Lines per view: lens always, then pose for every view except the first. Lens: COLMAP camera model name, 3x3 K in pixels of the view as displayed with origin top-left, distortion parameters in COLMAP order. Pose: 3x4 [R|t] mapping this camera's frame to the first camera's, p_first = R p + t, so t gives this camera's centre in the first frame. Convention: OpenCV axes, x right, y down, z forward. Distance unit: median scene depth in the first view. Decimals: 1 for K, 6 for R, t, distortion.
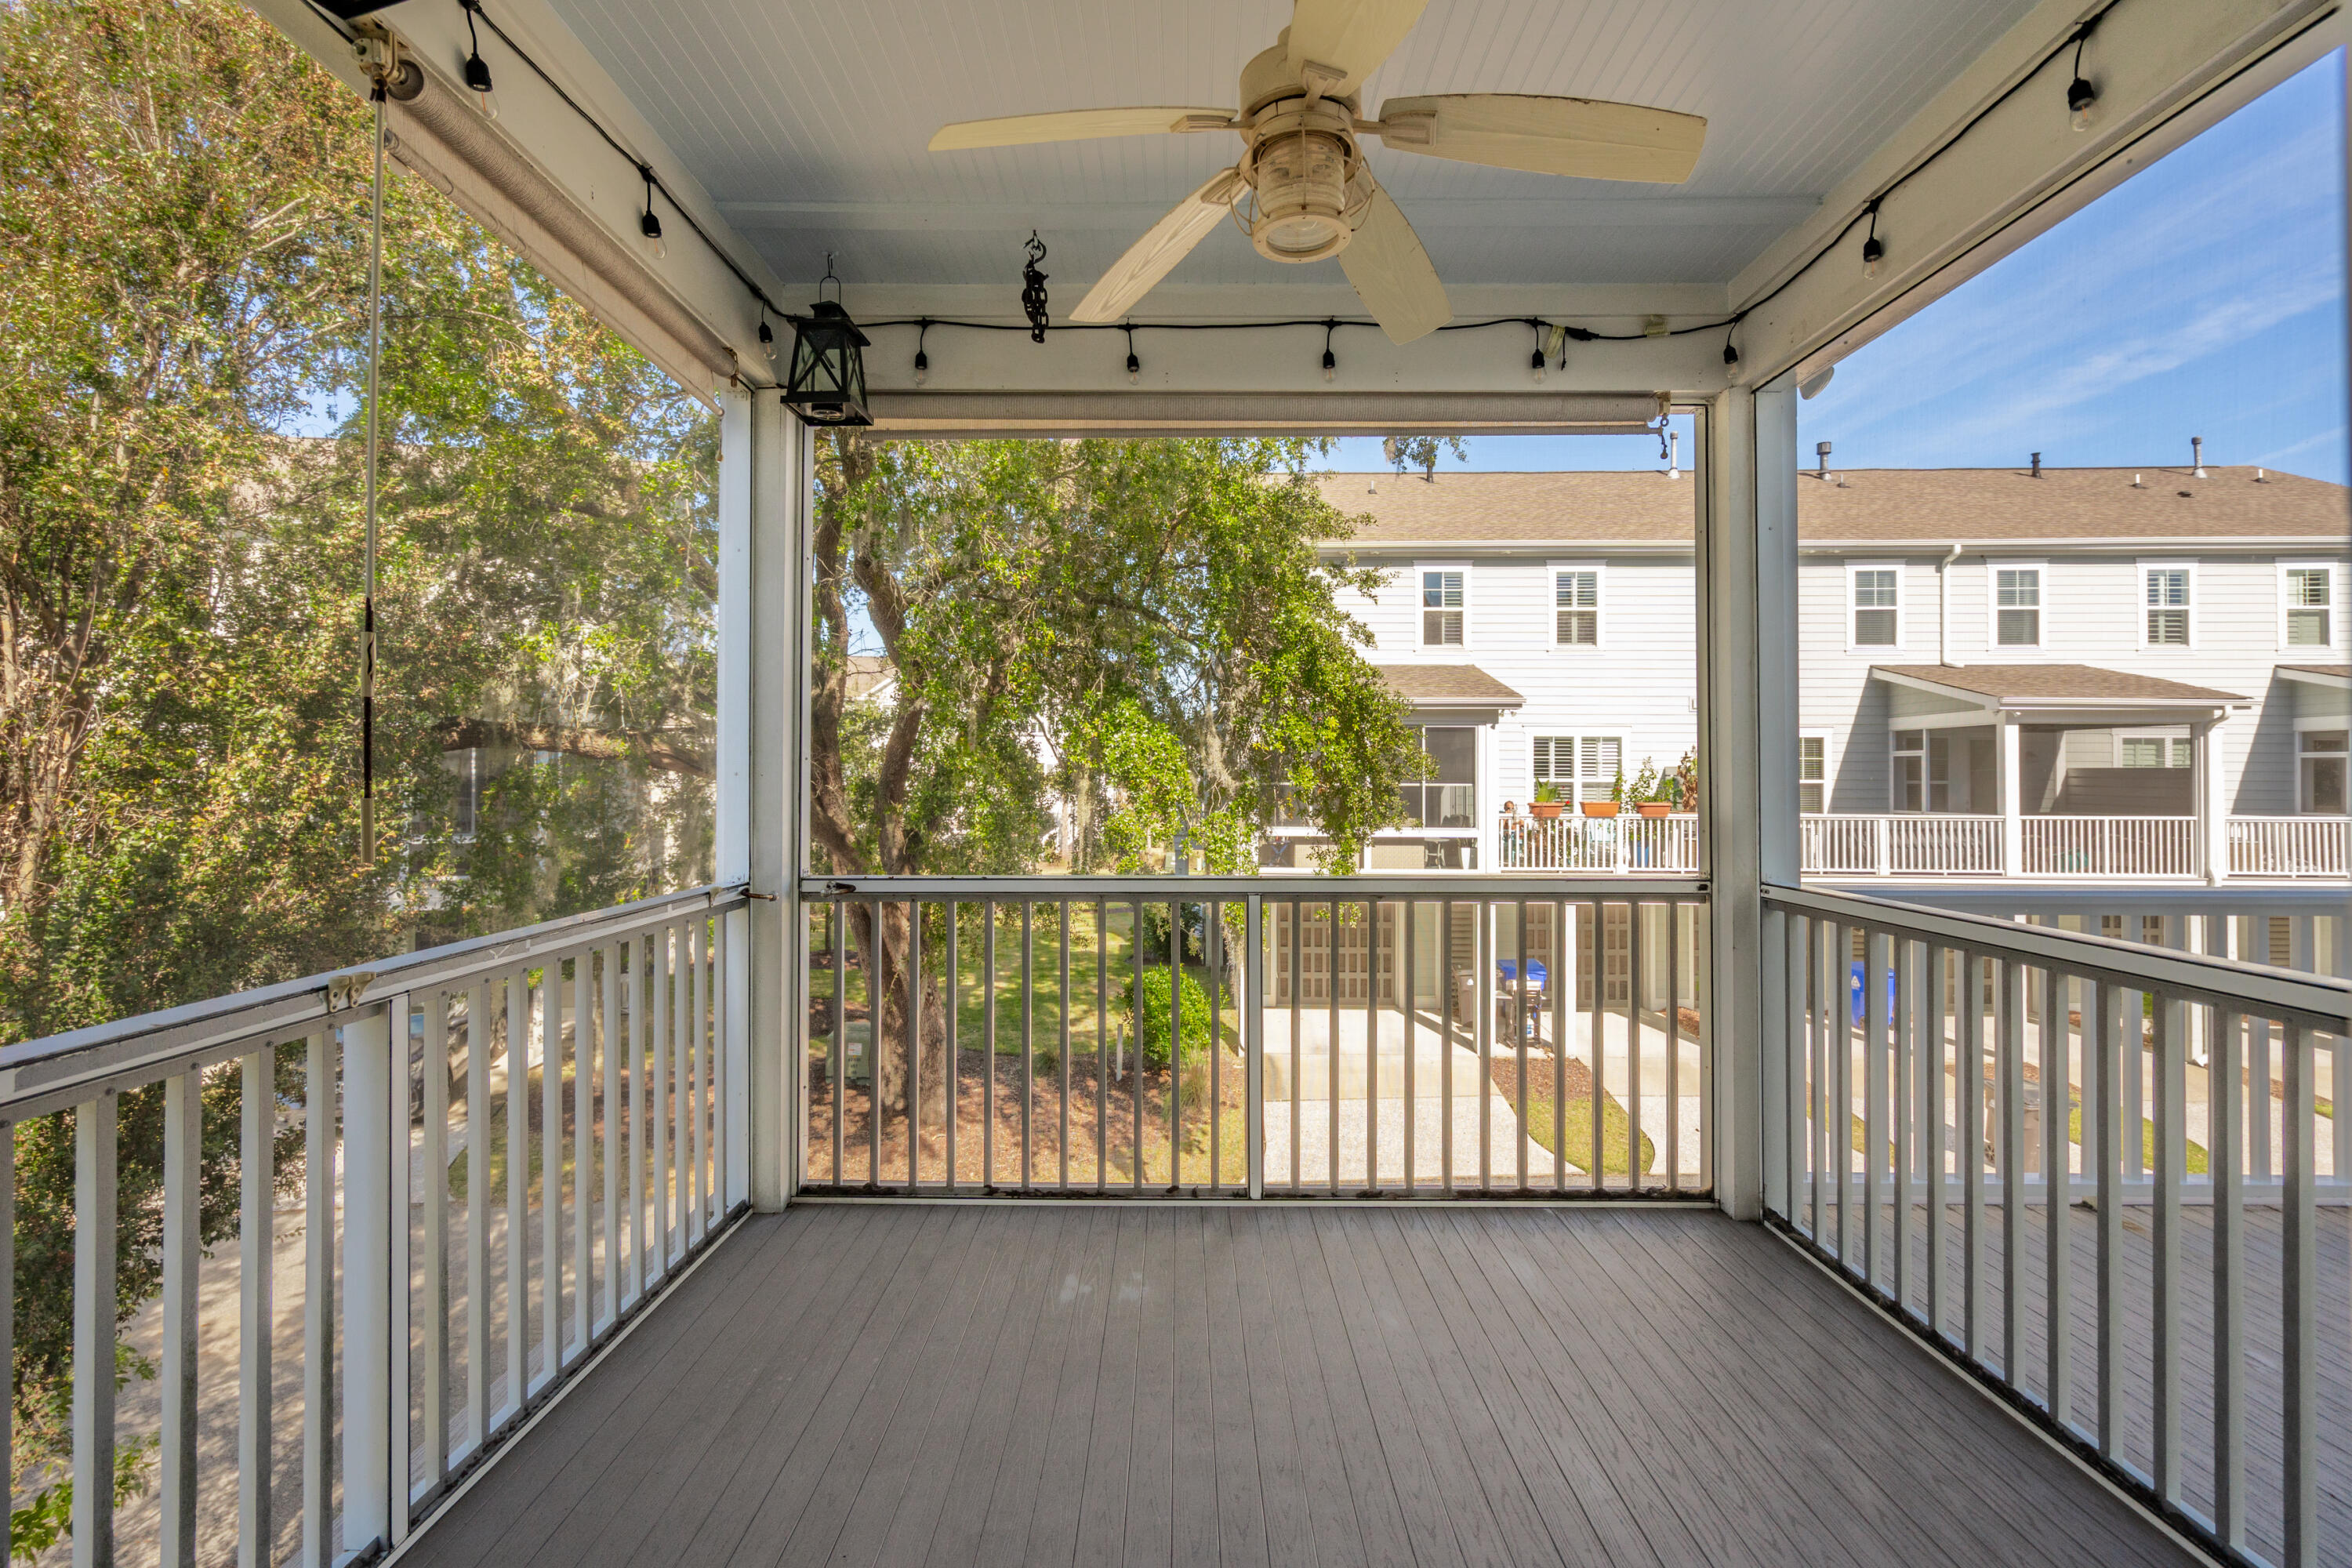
lens RADIAL K [[1079.7, 0, 1173.9], [0, 1079.7, 758.5], [0, 0, 1]] dist [0.000970, 0.000853]
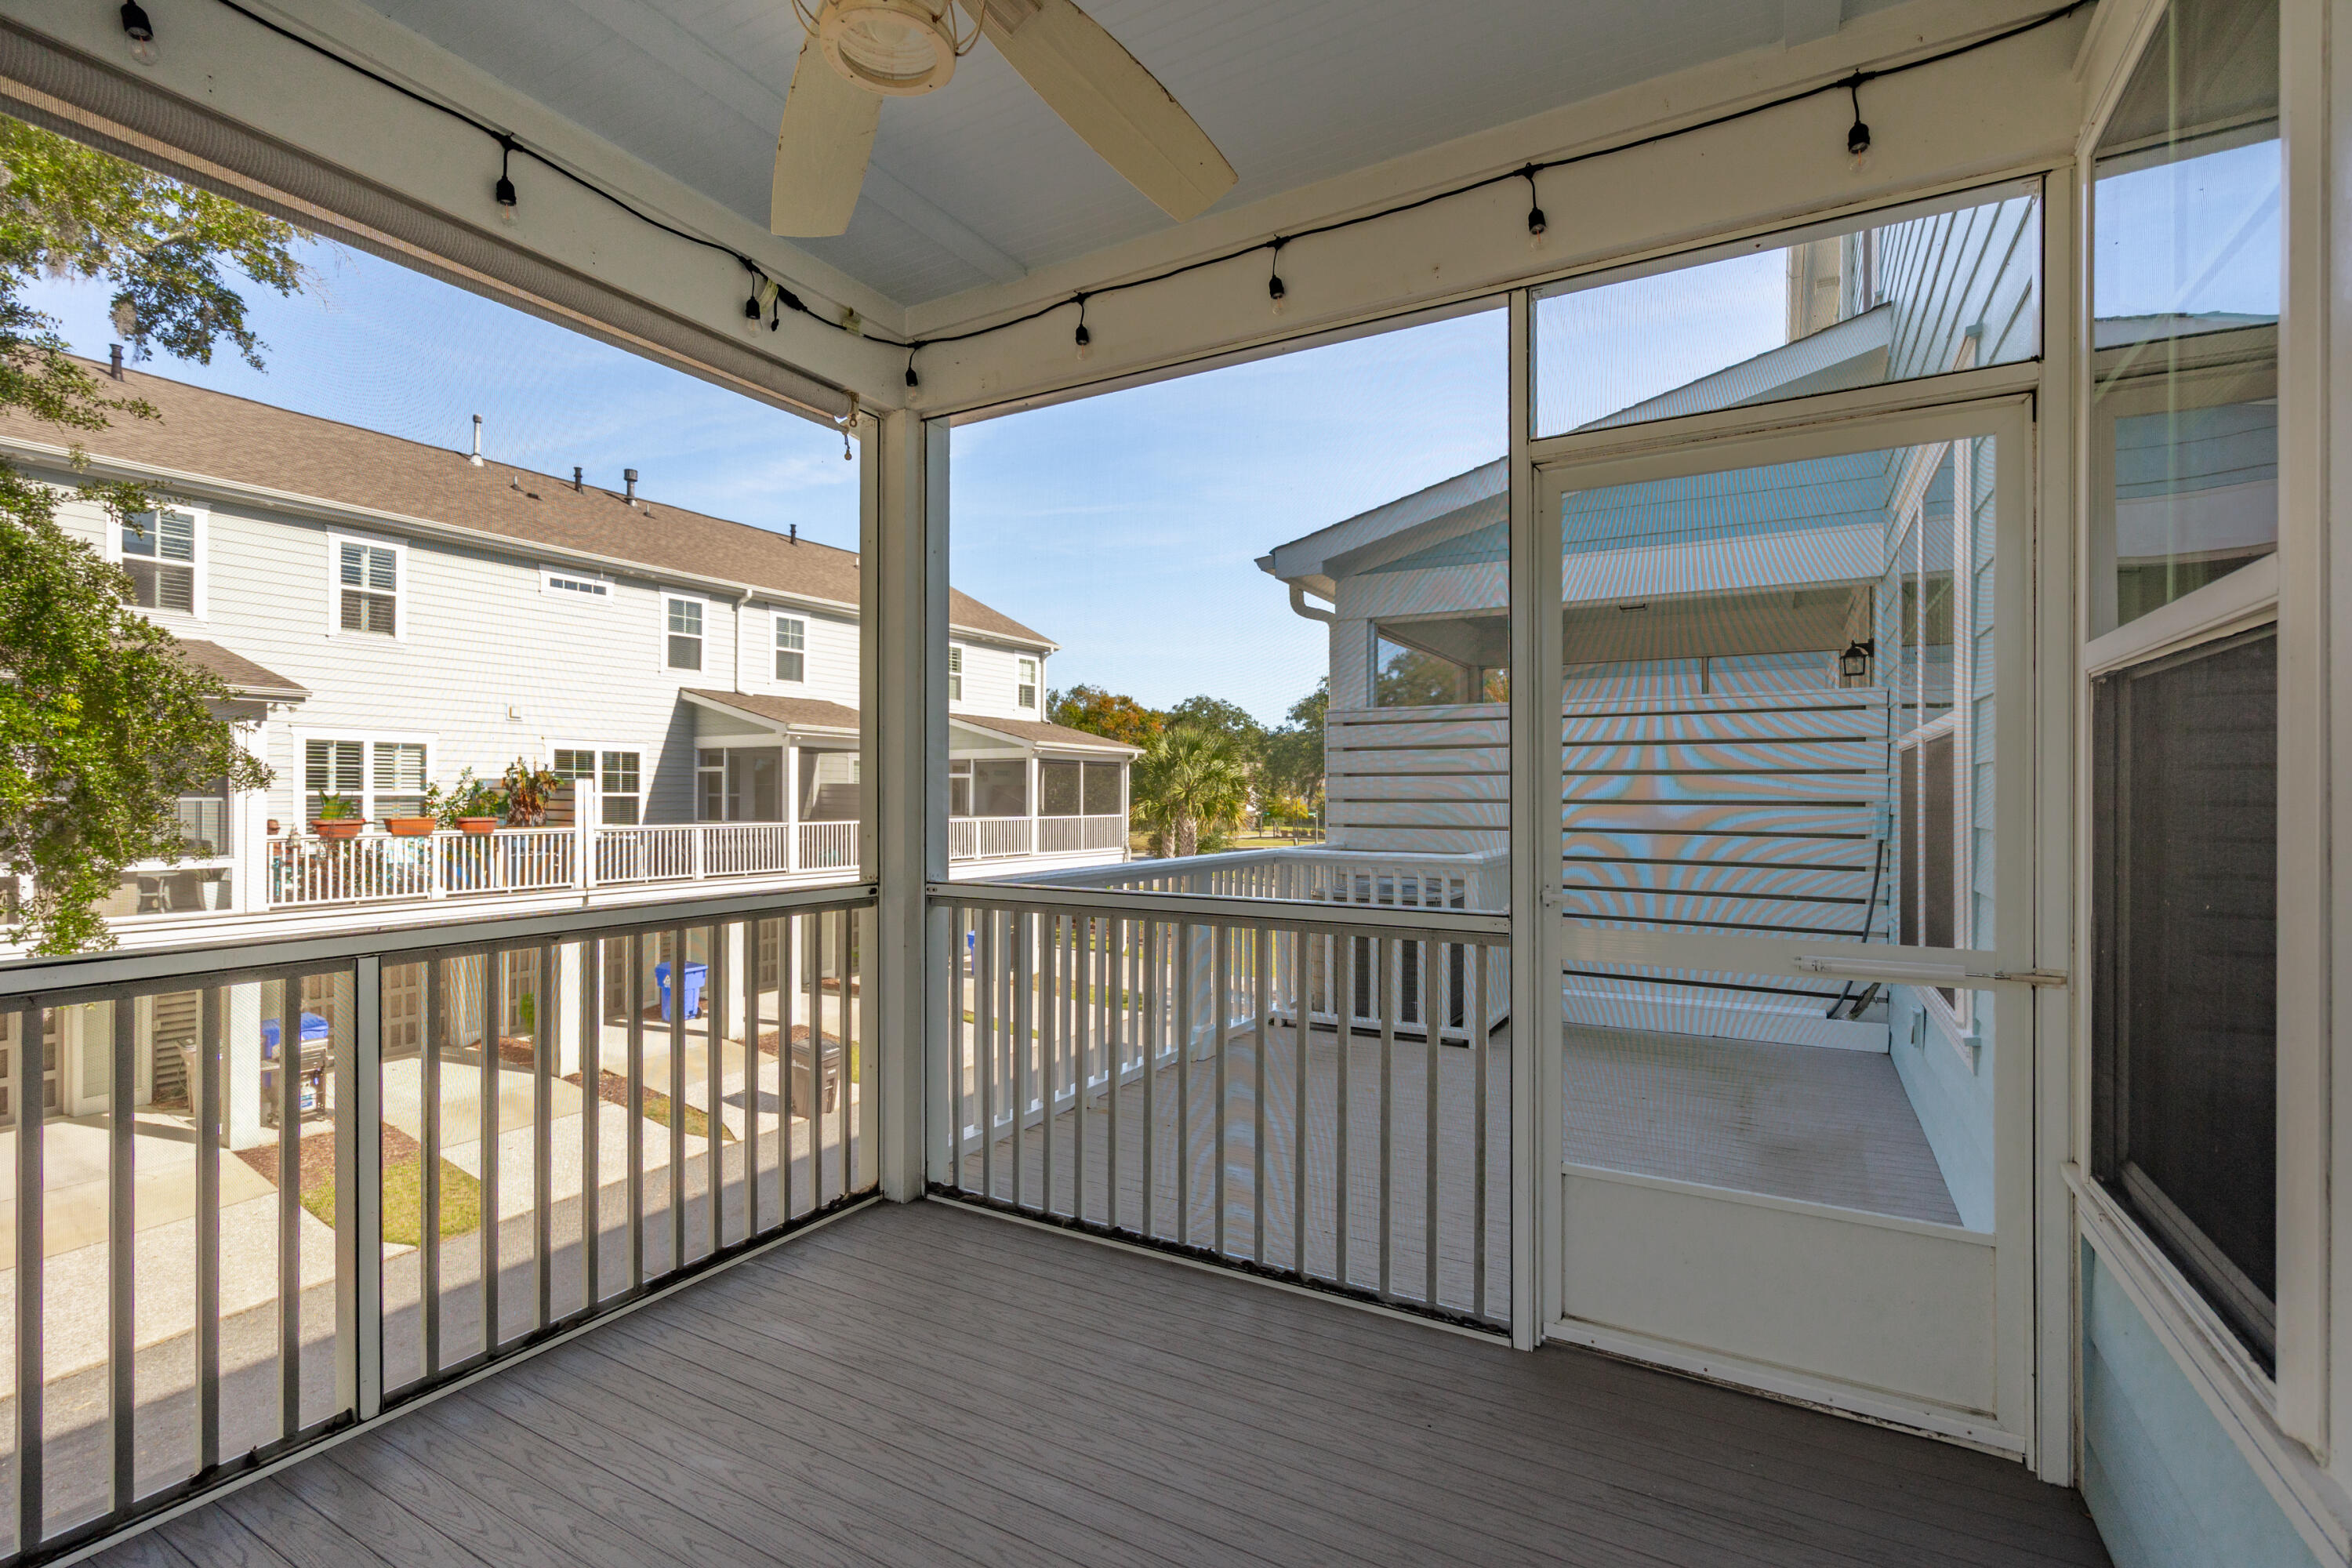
lens RADIAL K [[1064.3, 0, 1168.9], [0, 1064.3, 790.4], [0, 0, 1]] dist [0.001096, 0.000467]
pose [[0.497205, 0.002162, 0.867631, -0.040382], [-0.016099, 0.999848, 0.006735, 0.002193], [-0.867484, -0.017317, 0.497164, 0.042810]]
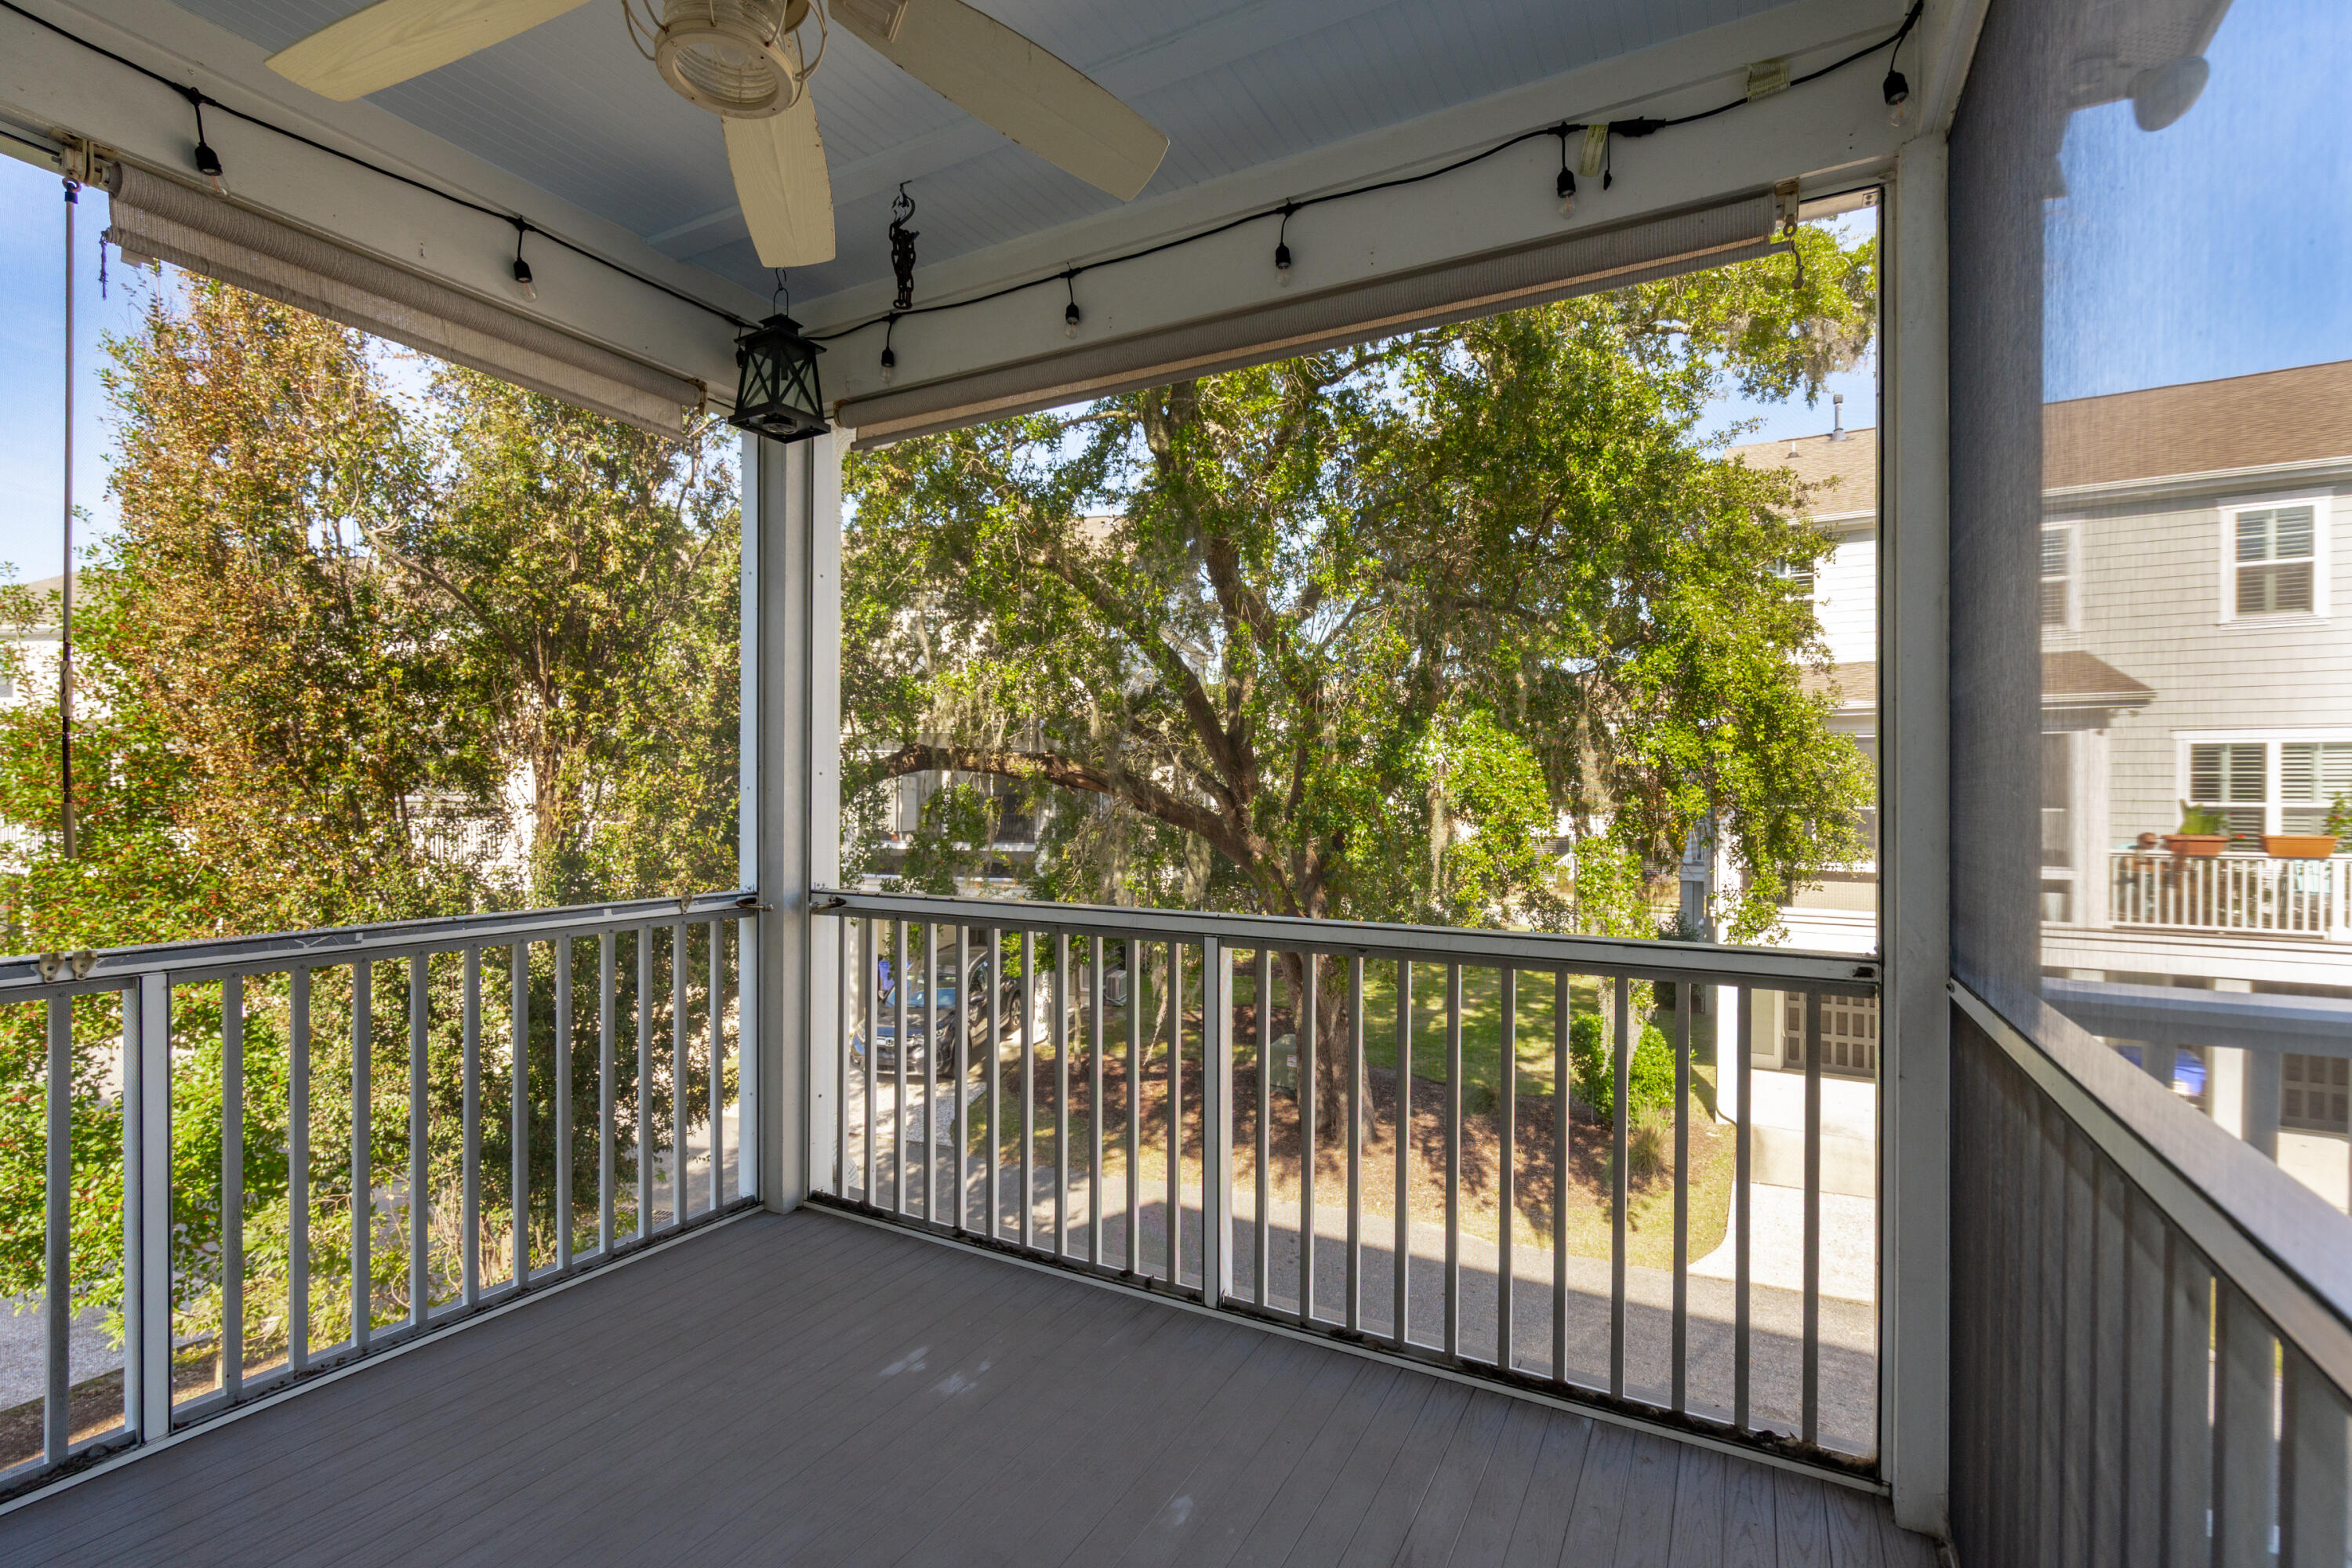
lens RADIAL K [[1064.3, 0, 1168.9], [0, 1064.3, 790.4], [0, 0, 1]] dist [0.001096, 0.000467]
pose [[0.880899, 0.000534, -0.473304, 0.070582], [0.004163, 0.999952, 0.008876, 0.001446], [0.473286, -0.009789, 0.880855, 0.045676]]
